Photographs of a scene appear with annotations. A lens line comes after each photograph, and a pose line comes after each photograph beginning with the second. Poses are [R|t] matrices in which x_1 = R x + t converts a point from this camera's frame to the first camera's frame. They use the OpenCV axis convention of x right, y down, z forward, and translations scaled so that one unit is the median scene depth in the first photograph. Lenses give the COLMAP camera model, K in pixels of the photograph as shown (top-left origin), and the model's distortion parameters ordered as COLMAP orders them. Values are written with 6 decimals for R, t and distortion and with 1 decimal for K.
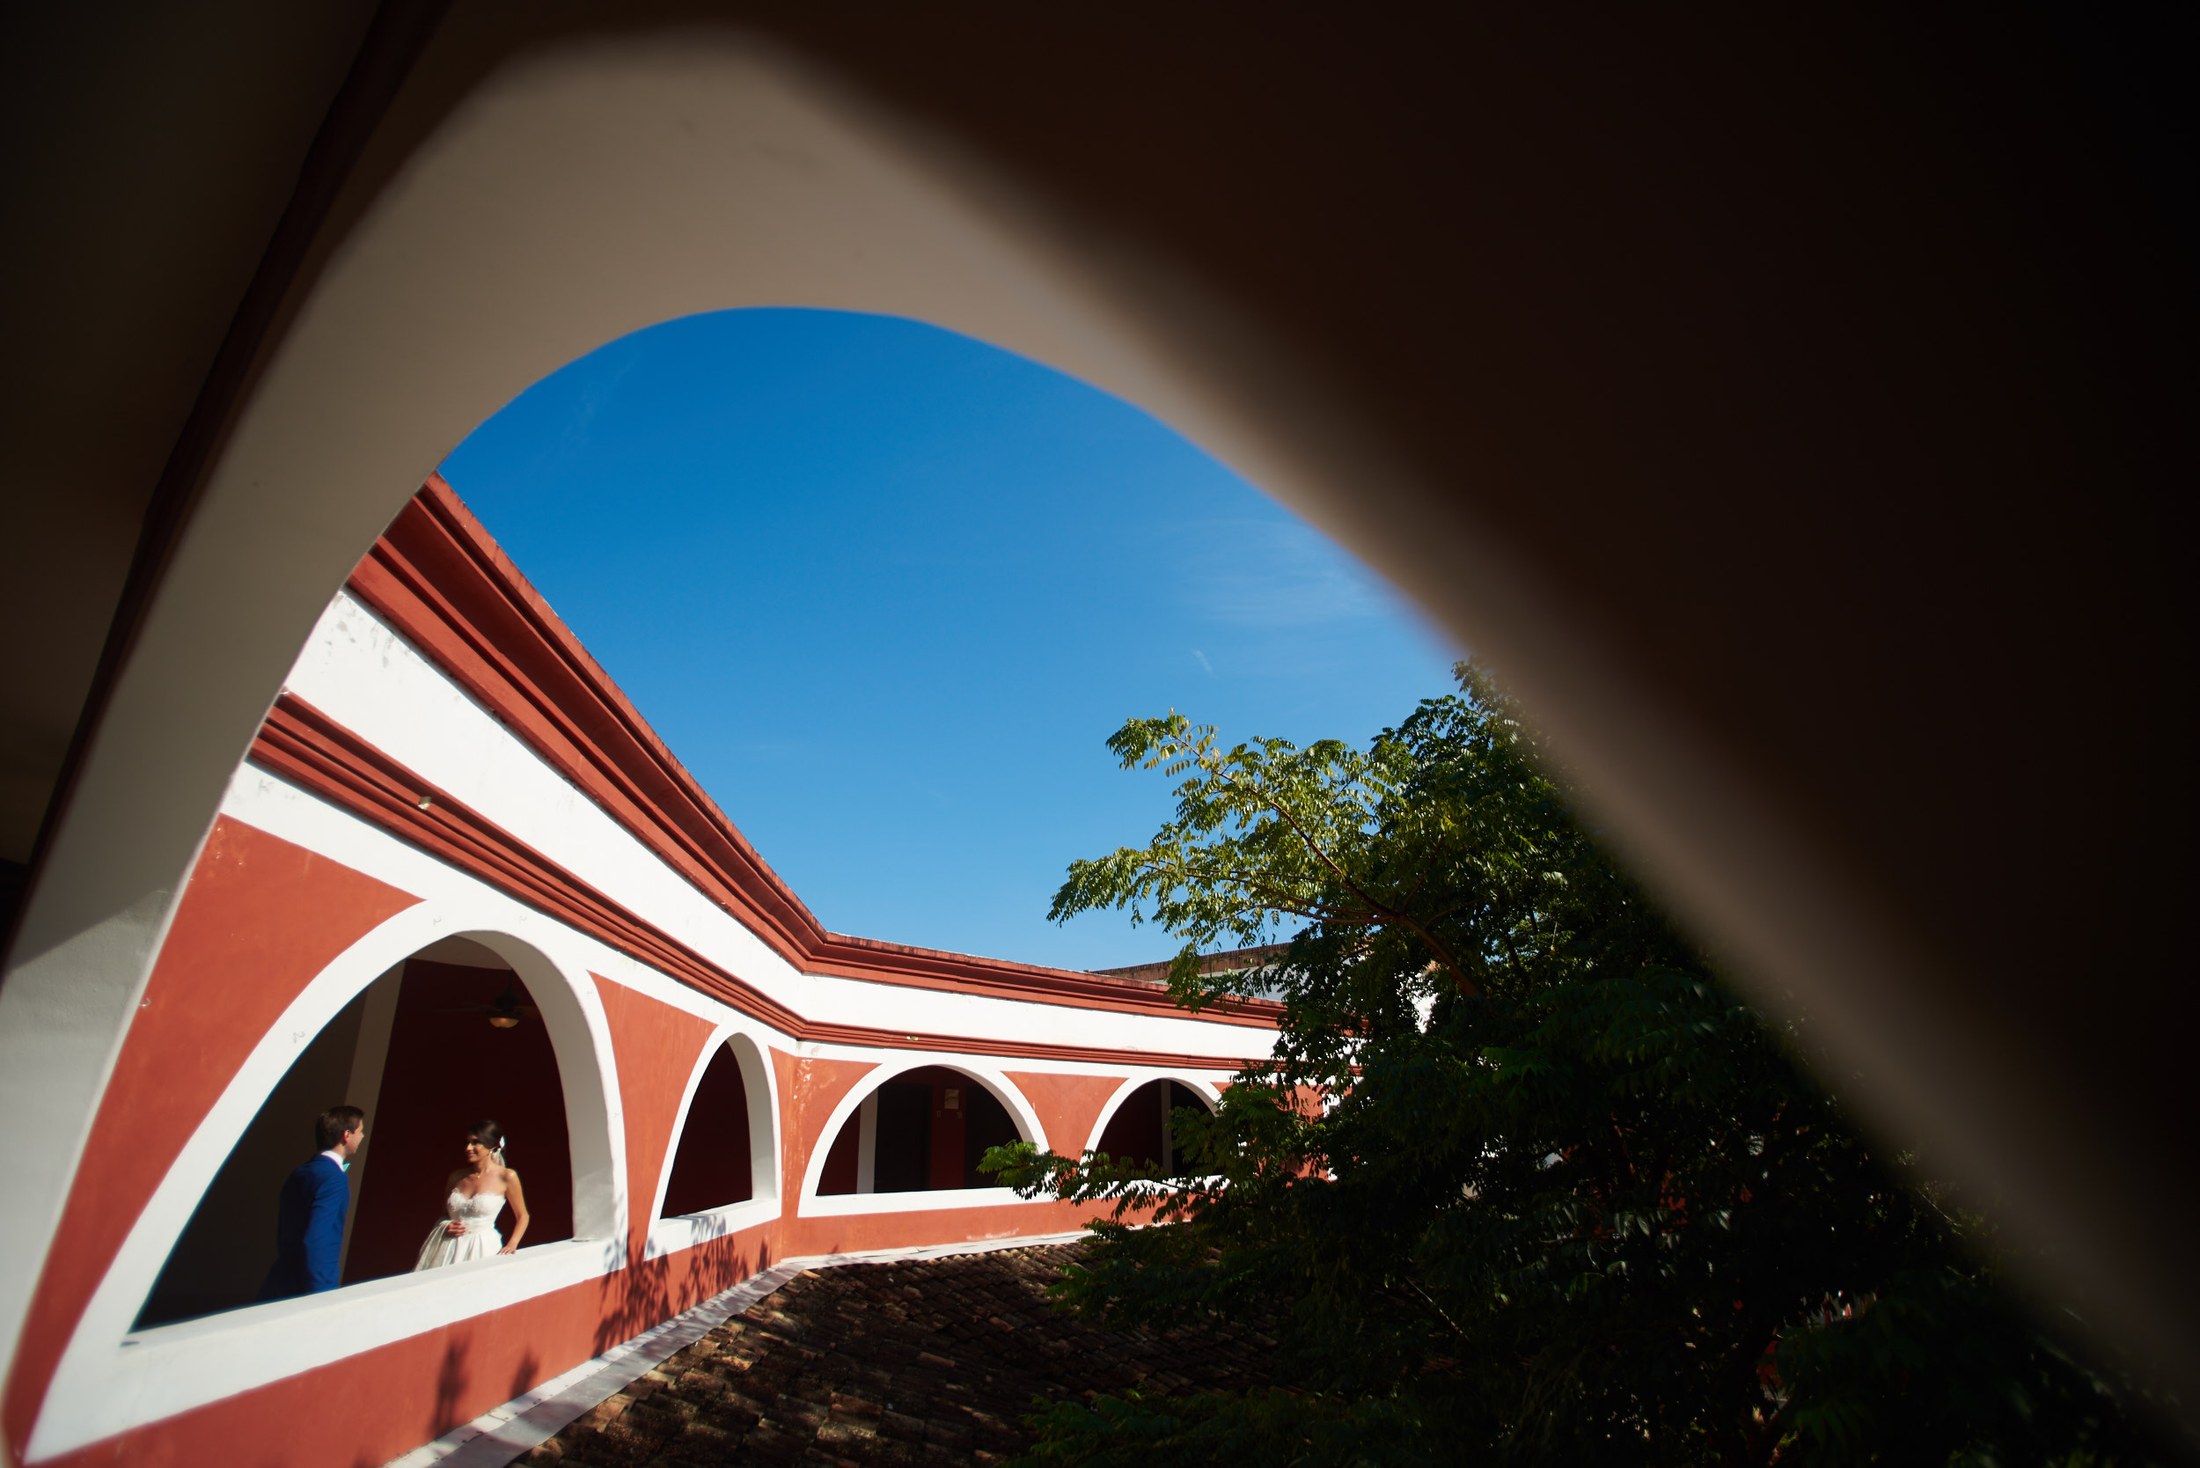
lens RADIAL K [[1102.9, 0, 1094.9], [0, 1102.9, 750.6], [0, 0, 1]] dist [-0.099839, 0.057226]
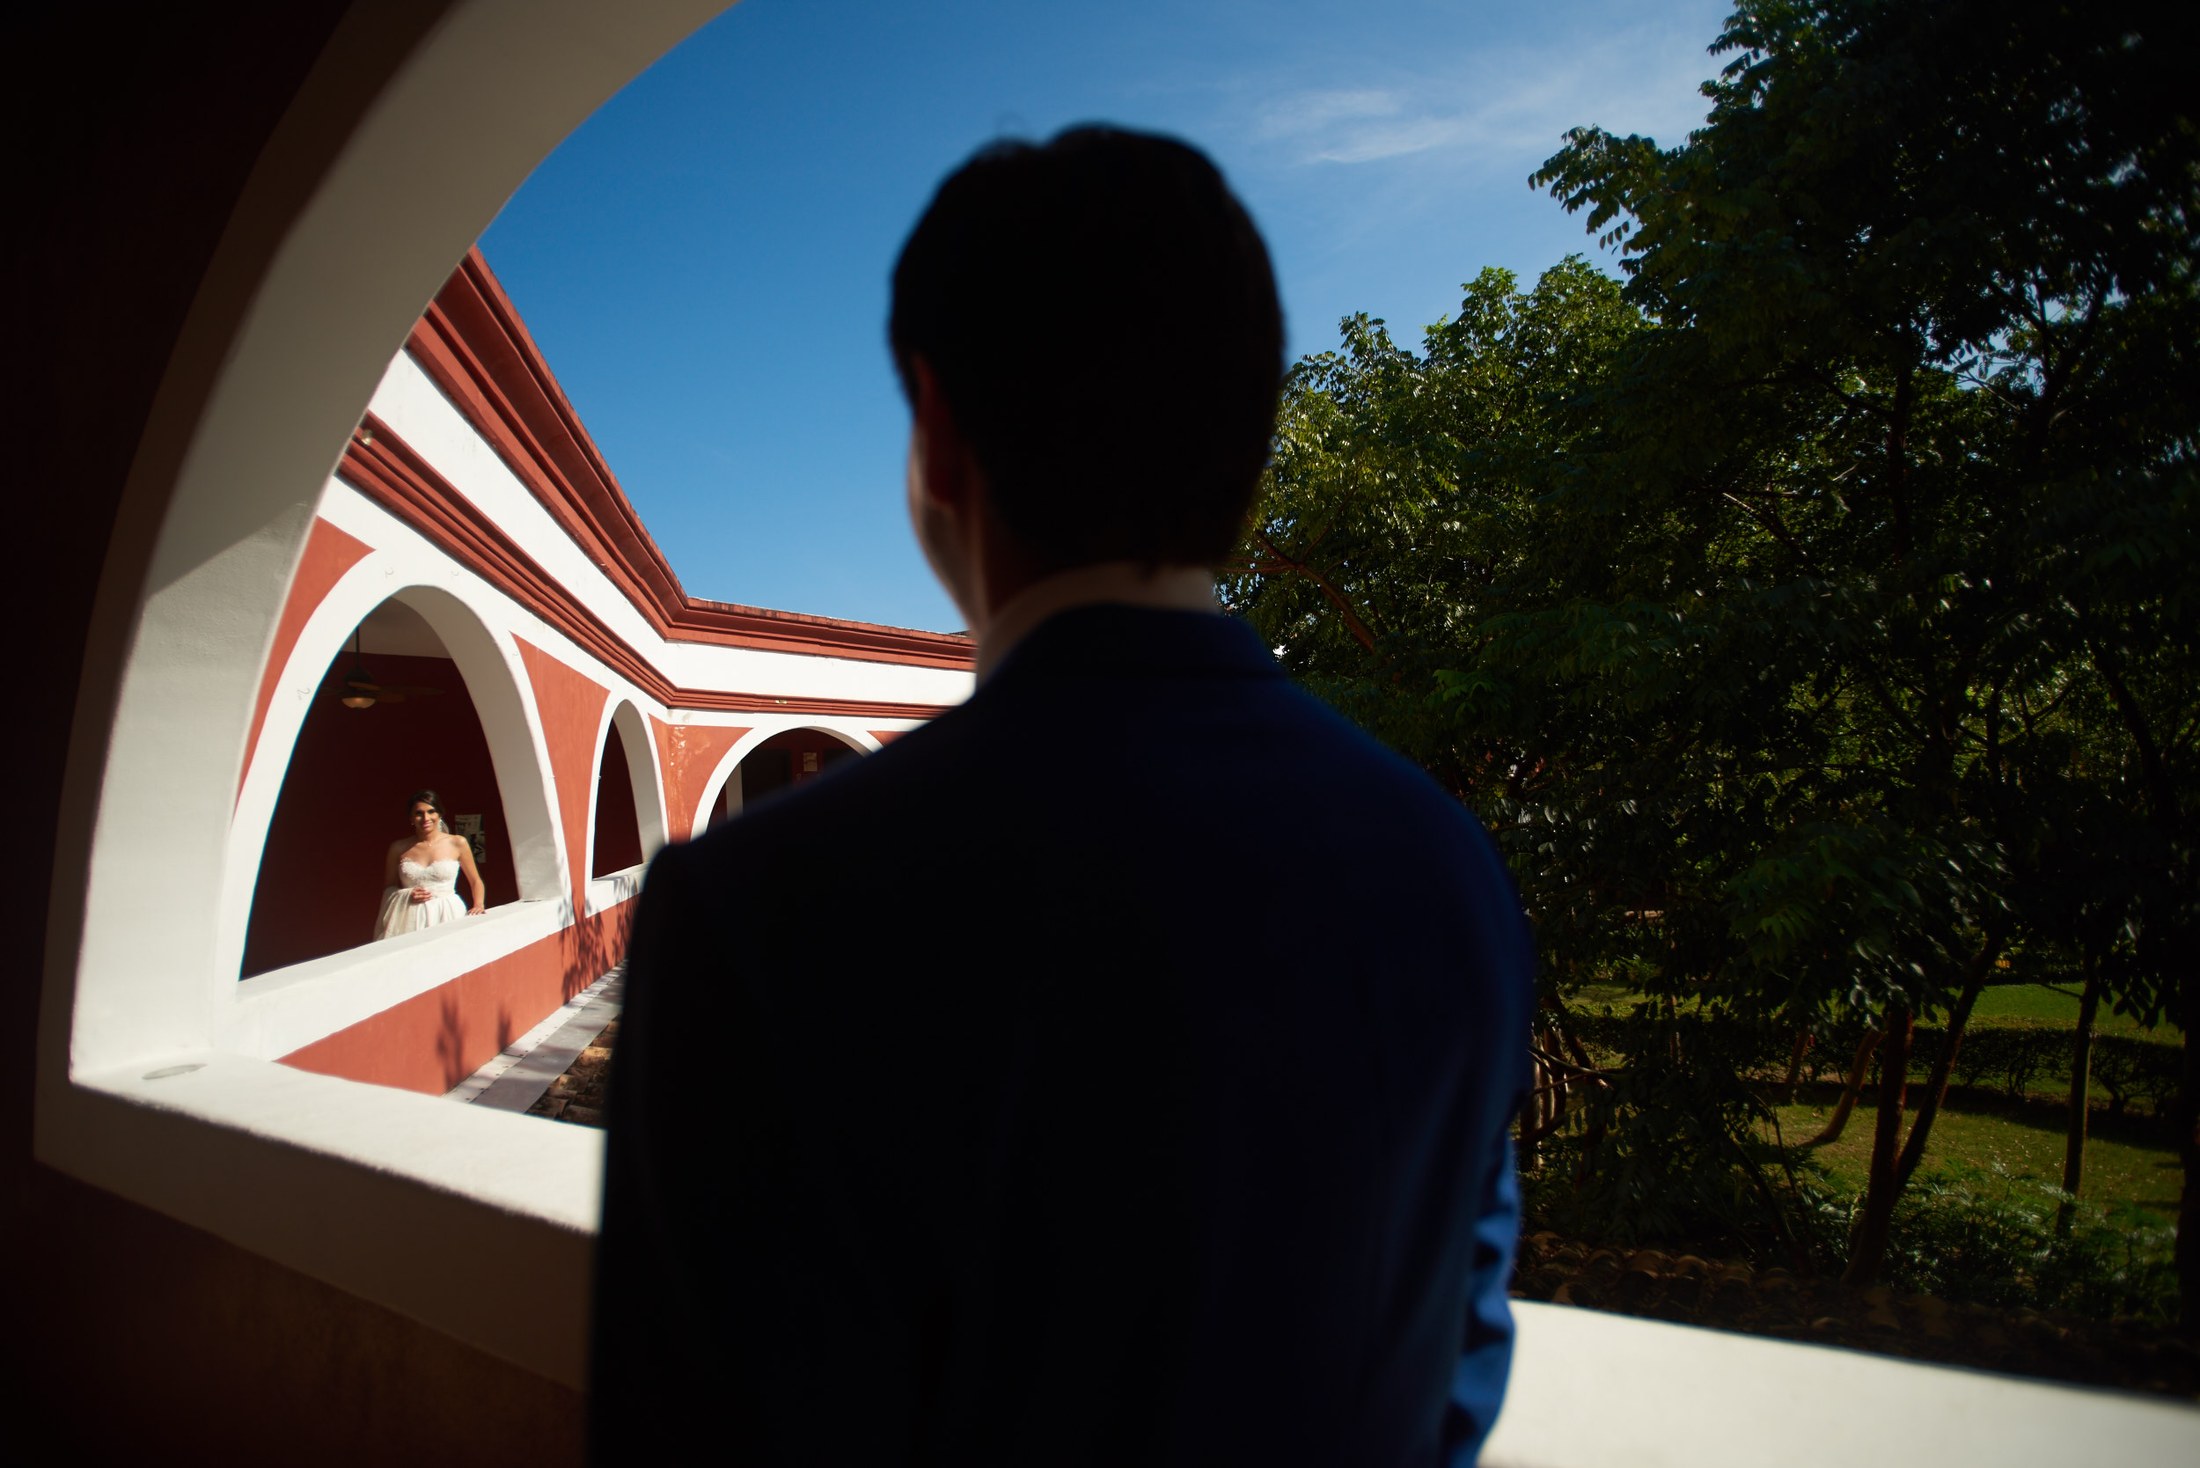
lens RADIAL K [[1102.9, 0, 1094.9], [0, 1102.9, 750.6], [0, 0, 1]] dist [-0.099839, 0.057226]
pose [[0.981901, -0.041162, 0.184870, -0.101025], [-0.014668, 0.956640, 0.290904, 0.015753], [-0.188828, -0.288350, 0.938722, -0.004544]]
